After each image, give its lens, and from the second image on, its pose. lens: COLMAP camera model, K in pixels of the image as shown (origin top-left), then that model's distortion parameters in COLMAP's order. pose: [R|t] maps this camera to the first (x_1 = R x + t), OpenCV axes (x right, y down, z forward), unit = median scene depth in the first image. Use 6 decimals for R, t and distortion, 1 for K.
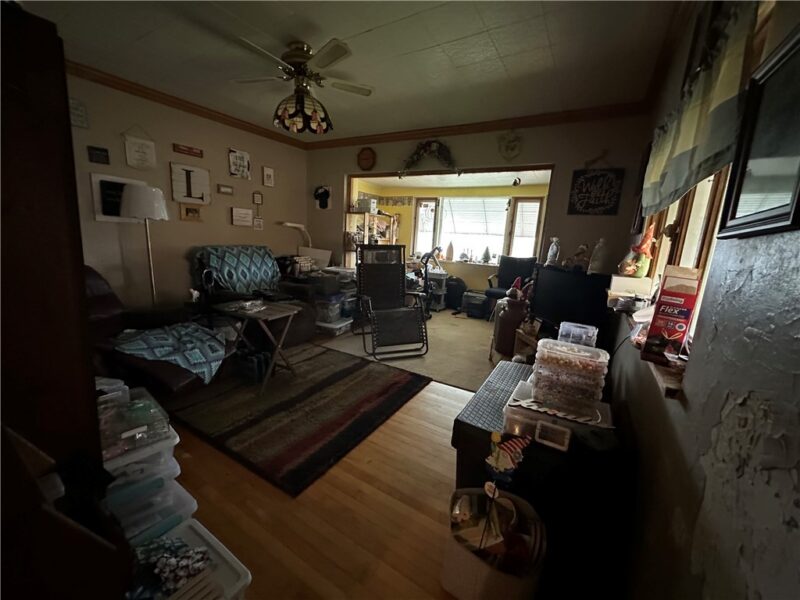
lens RADIAL K [[315.2, 0, 399.8], [0, 315.2, 300.4], [0, 0, 1]] dist [0.000478, -0.000345]
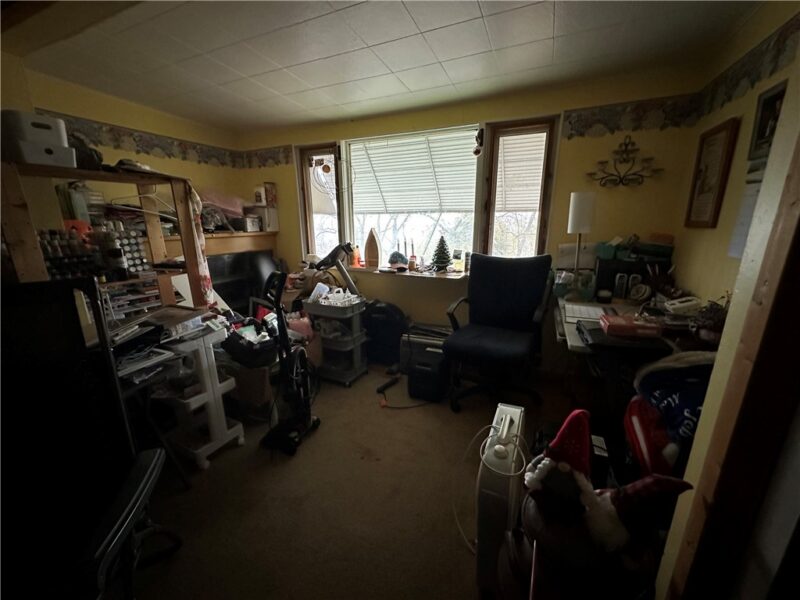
lens RADIAL K [[315.2, 0, 402.3], [0, 315.2, 298.4], [0, 0, 1]] dist [0.000478, -0.000345]
pose [[0.990520, -0.091963, 0.102045, 0.155865], [0.086947, 0.994825, 0.052563, -0.104777], [-0.106351, -0.043192, 0.993390, 0.509418]]
